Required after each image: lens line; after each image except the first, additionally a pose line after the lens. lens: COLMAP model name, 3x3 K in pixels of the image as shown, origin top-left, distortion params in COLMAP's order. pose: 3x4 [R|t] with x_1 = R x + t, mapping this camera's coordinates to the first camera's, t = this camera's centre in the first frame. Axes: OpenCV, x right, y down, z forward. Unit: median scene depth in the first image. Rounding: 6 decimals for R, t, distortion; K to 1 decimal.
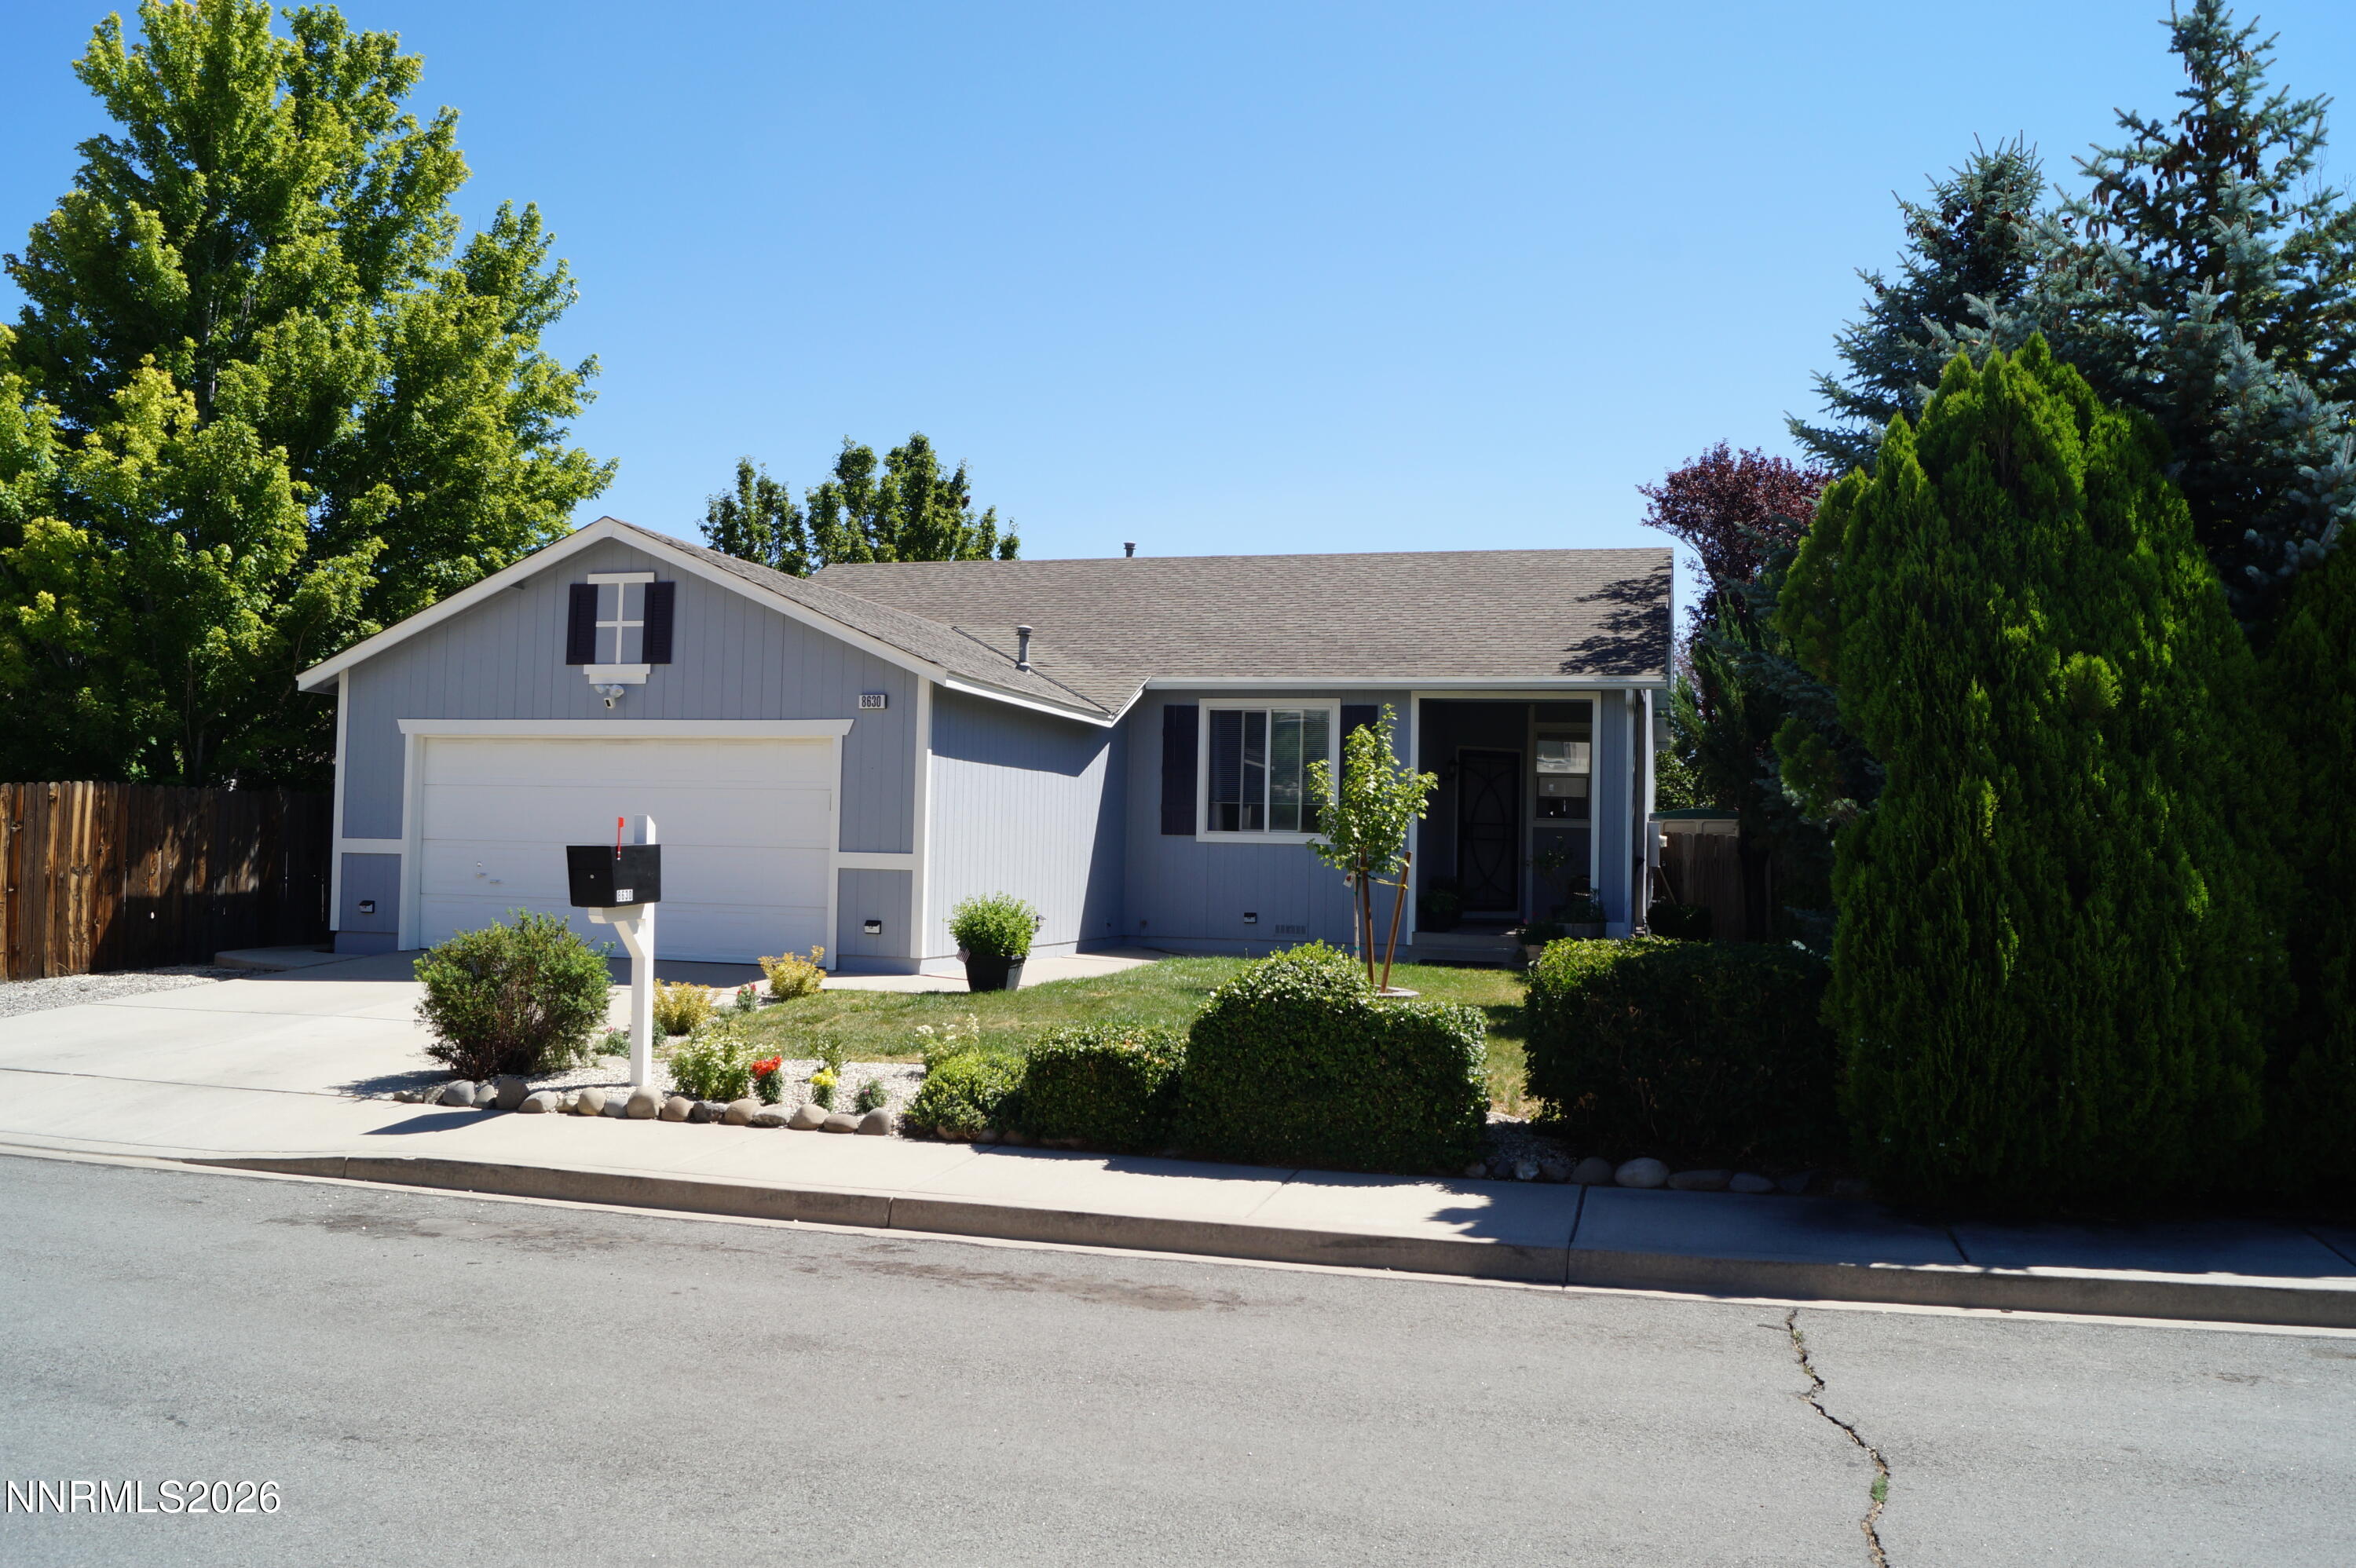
lens RADIAL K [[1860.0, 0, 1186.7], [0, 1860.0, 780.0], [0, 0, 1]] dist [-0.081749, 0.012066]
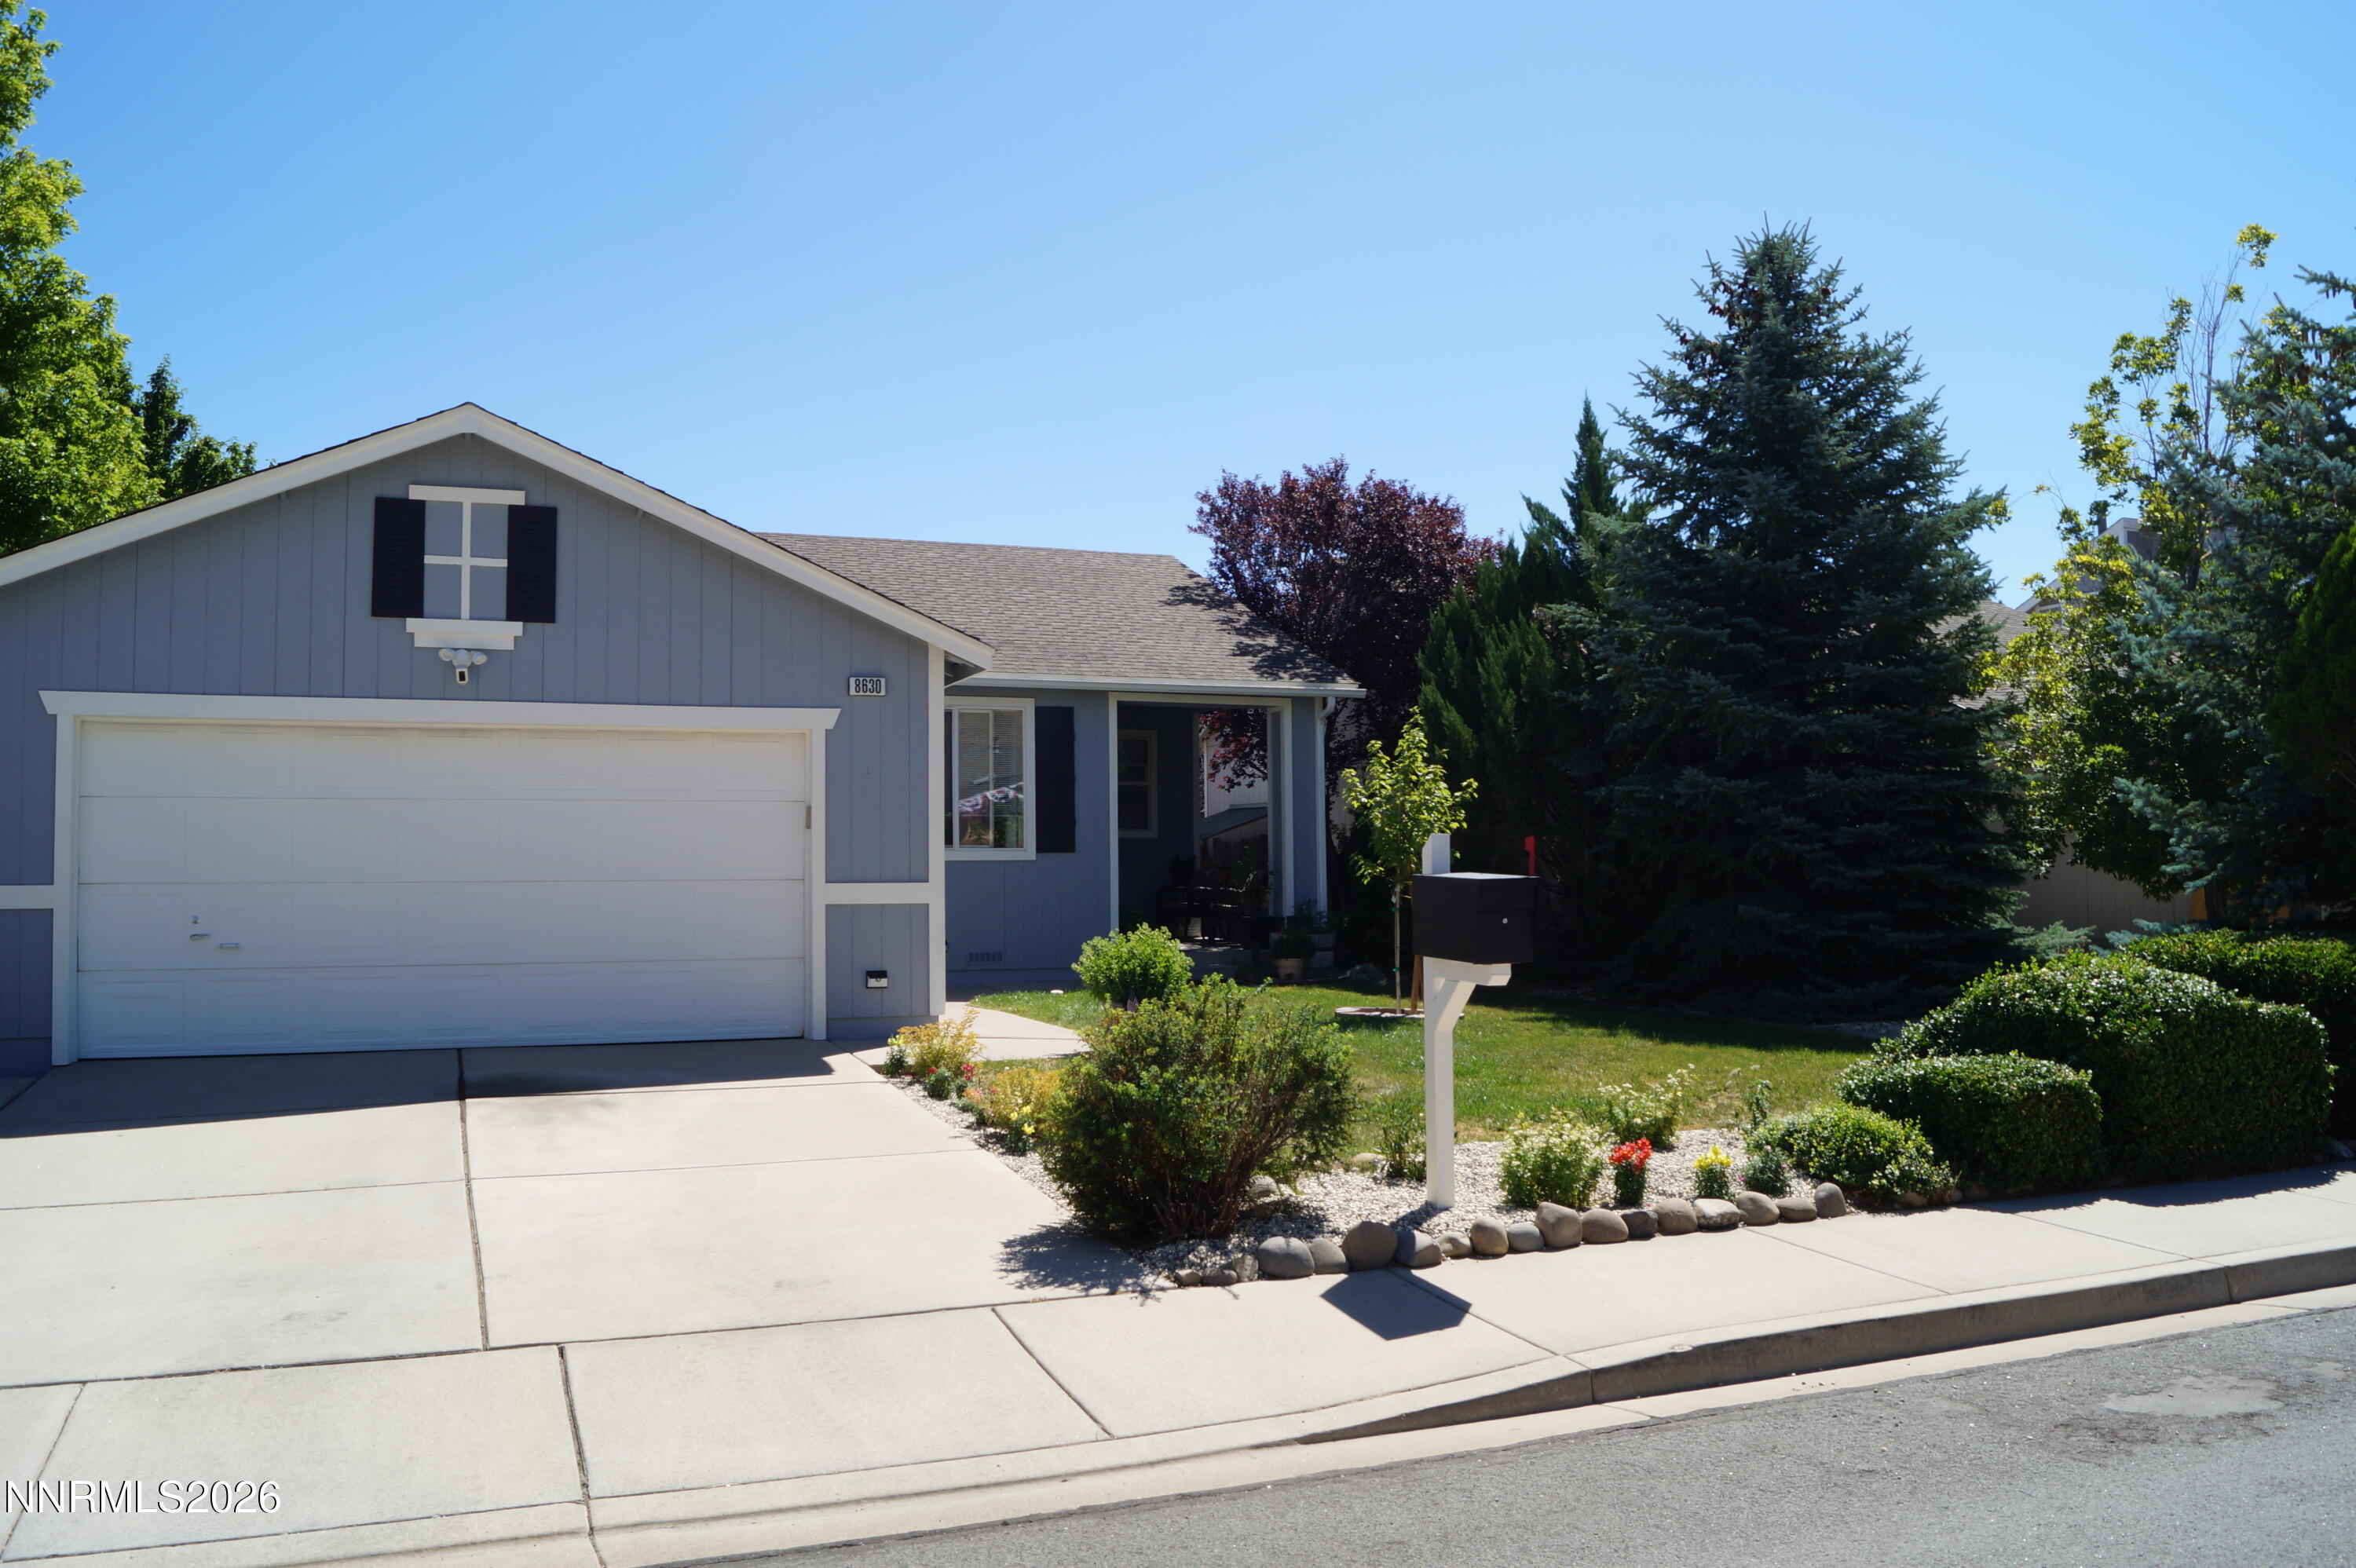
lens RADIAL K [[1860.0, 0, 1179.9], [0, 1860.0, 786.9], [0, 0, 1]] dist [-0.081749, 0.012066]
pose [[0.804775, -0.000172, 0.593580, -0.500812], [0.002077, 0.999995, -0.002526, 0.001733], [-0.593576, 0.003266, 0.804771, 0.292934]]
